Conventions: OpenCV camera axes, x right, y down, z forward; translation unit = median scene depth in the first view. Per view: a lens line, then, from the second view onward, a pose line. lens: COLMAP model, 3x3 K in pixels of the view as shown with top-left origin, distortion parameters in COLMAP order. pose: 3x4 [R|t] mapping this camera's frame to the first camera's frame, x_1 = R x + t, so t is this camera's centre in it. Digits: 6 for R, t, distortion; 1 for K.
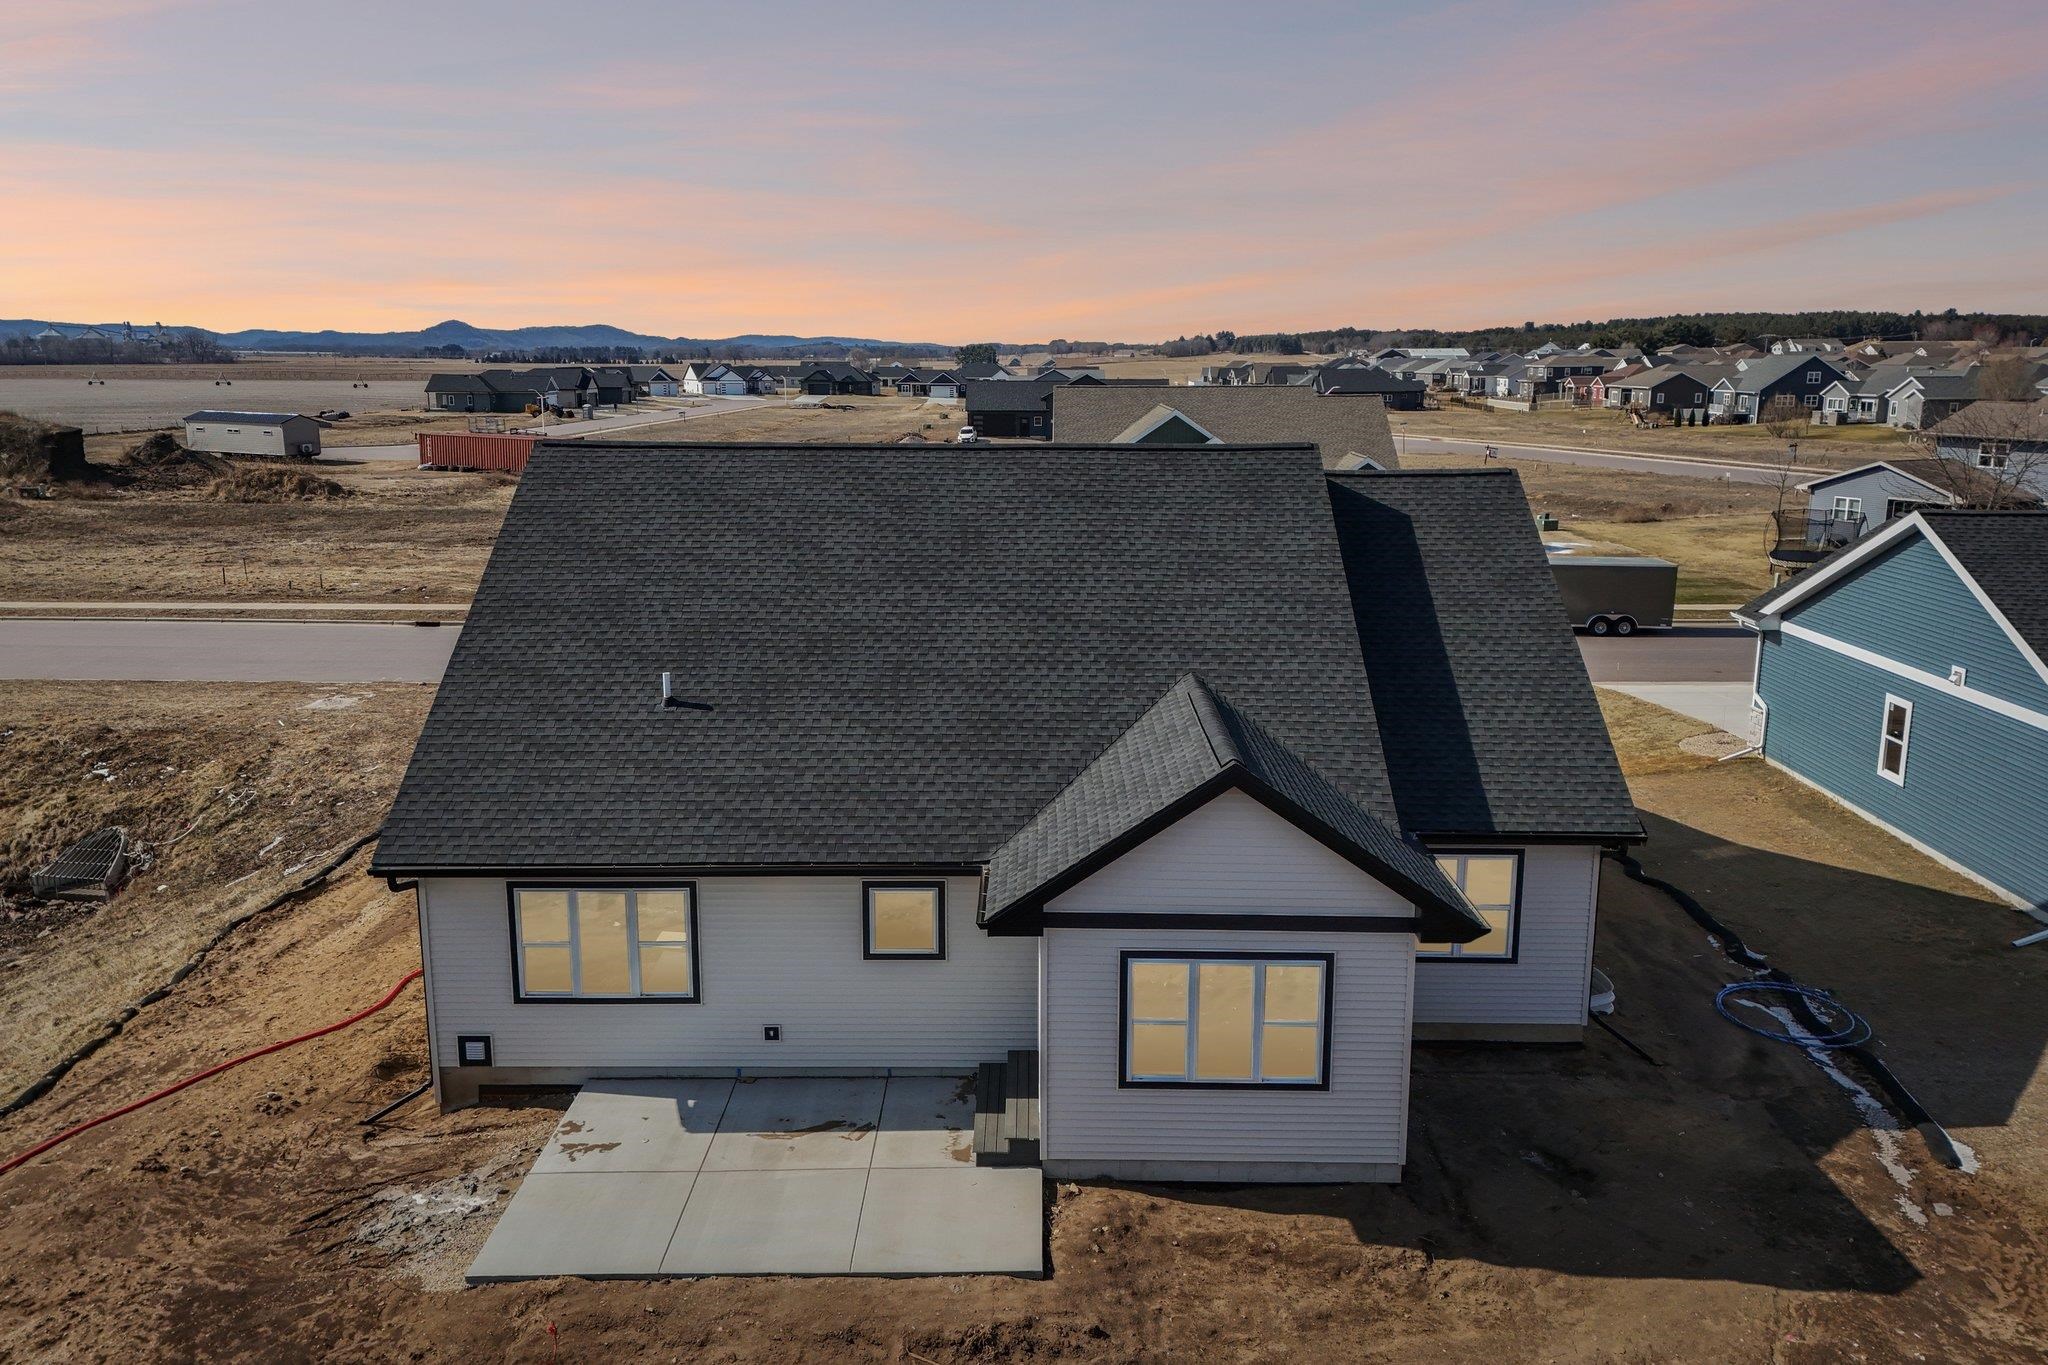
lens RADIAL K [[1504.9, 0, 1033.9], [0, 1504.9, 676.6], [0, 0, 1]] dist [0.068503, -0.059289]
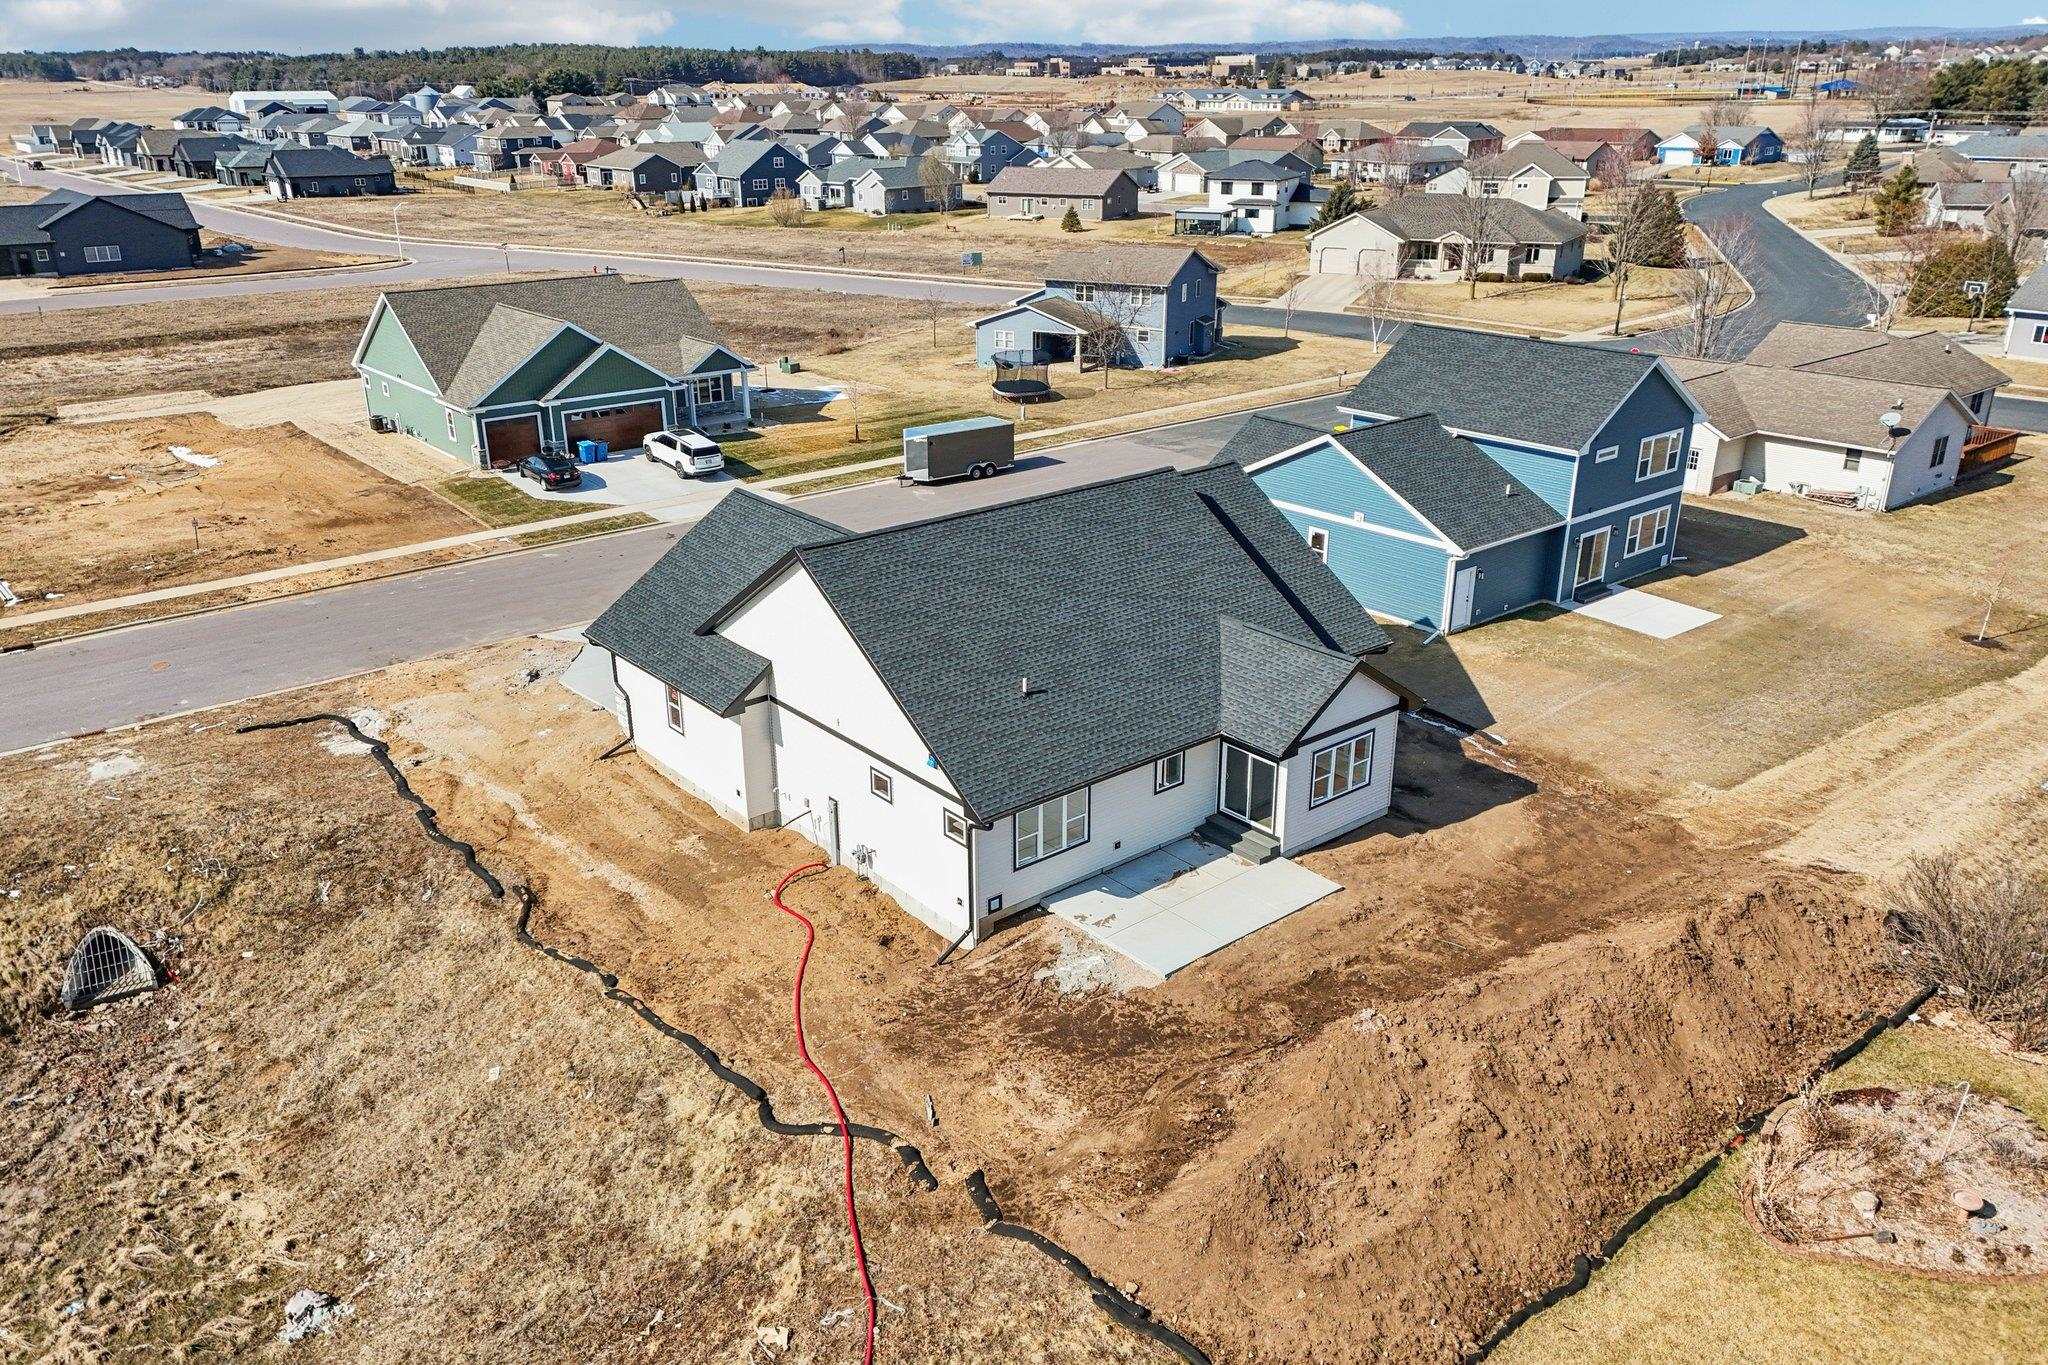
lens RADIAL K [[1504.9, 0, 1016.2], [0, 1504.9, 691.4], [0, 0, 1]] dist [0.068503, -0.059289]
pose [[0.771137, -0.246489, 0.587018, -1.114867], [0.142870, 0.965495, 0.217731, -0.320942], [-0.620432, -0.084033, 0.779745, -0.326456]]
